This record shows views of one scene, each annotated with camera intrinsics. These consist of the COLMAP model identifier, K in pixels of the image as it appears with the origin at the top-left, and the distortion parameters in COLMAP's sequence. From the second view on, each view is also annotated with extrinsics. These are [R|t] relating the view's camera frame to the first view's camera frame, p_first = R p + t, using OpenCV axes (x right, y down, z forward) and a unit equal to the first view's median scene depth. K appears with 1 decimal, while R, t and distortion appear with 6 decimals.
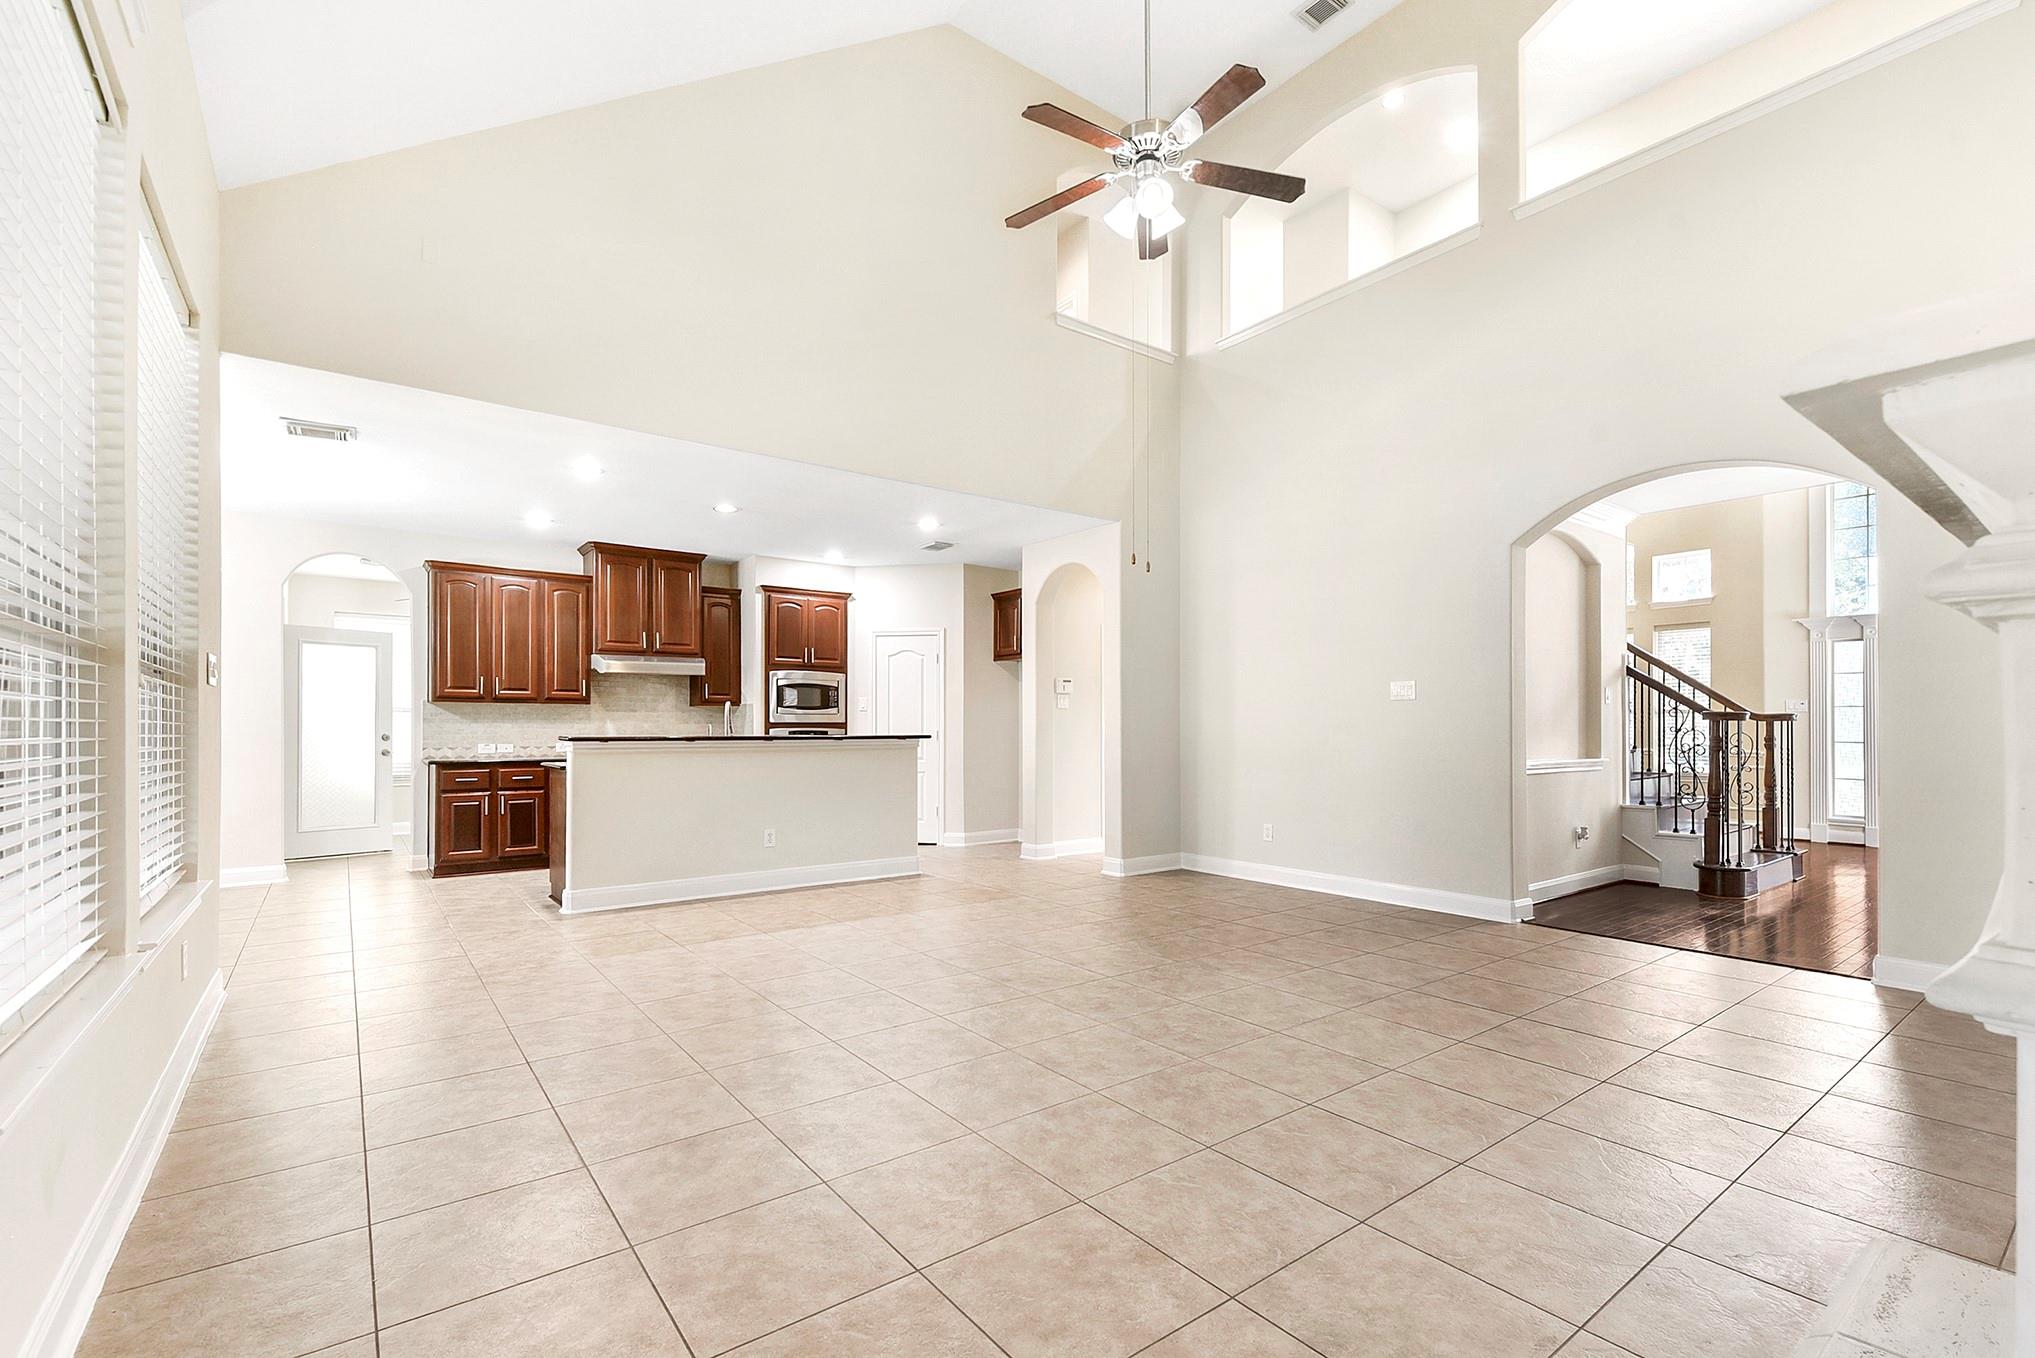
lens RADIAL K [[881.5, 0, 1016.6], [0, 881.5, 719.3], [0, 0, 1]] dist [0.004923, -0.000230]
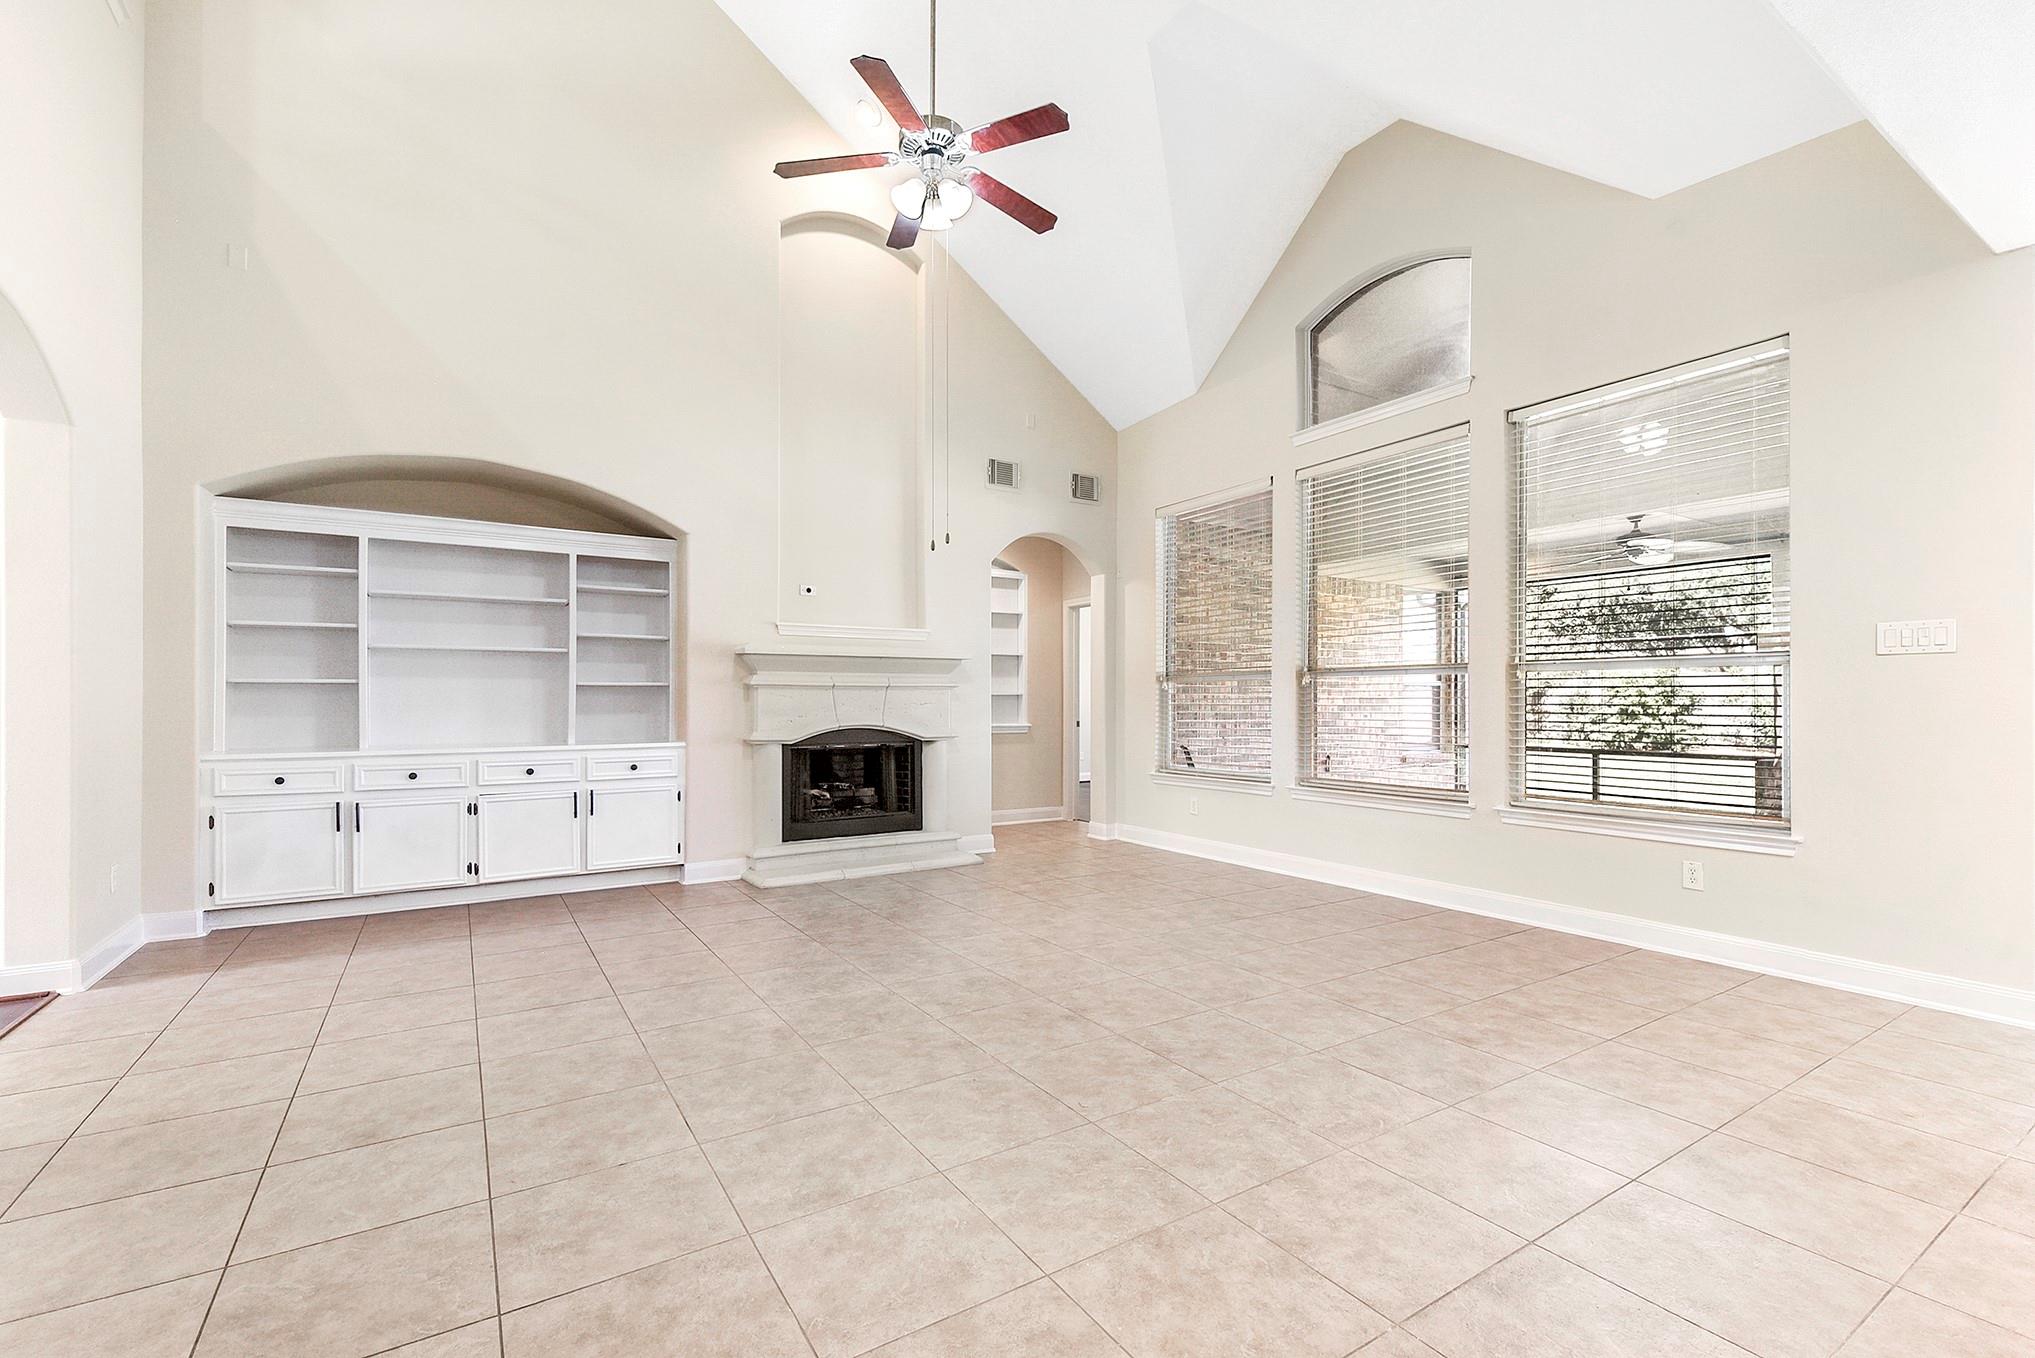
lens RADIAL K [[881.5, 0, 1024.8], [0, 881.5, 700.7], [0, 0, 1]] dist [0.004923, -0.000230]
pose [[-0.997552, -0.000813, 0.069921, -0.028696], [-0.002064, 0.999839, -0.017820, 0.027018], [-0.069895, -0.017921, -0.997393, 1.927299]]
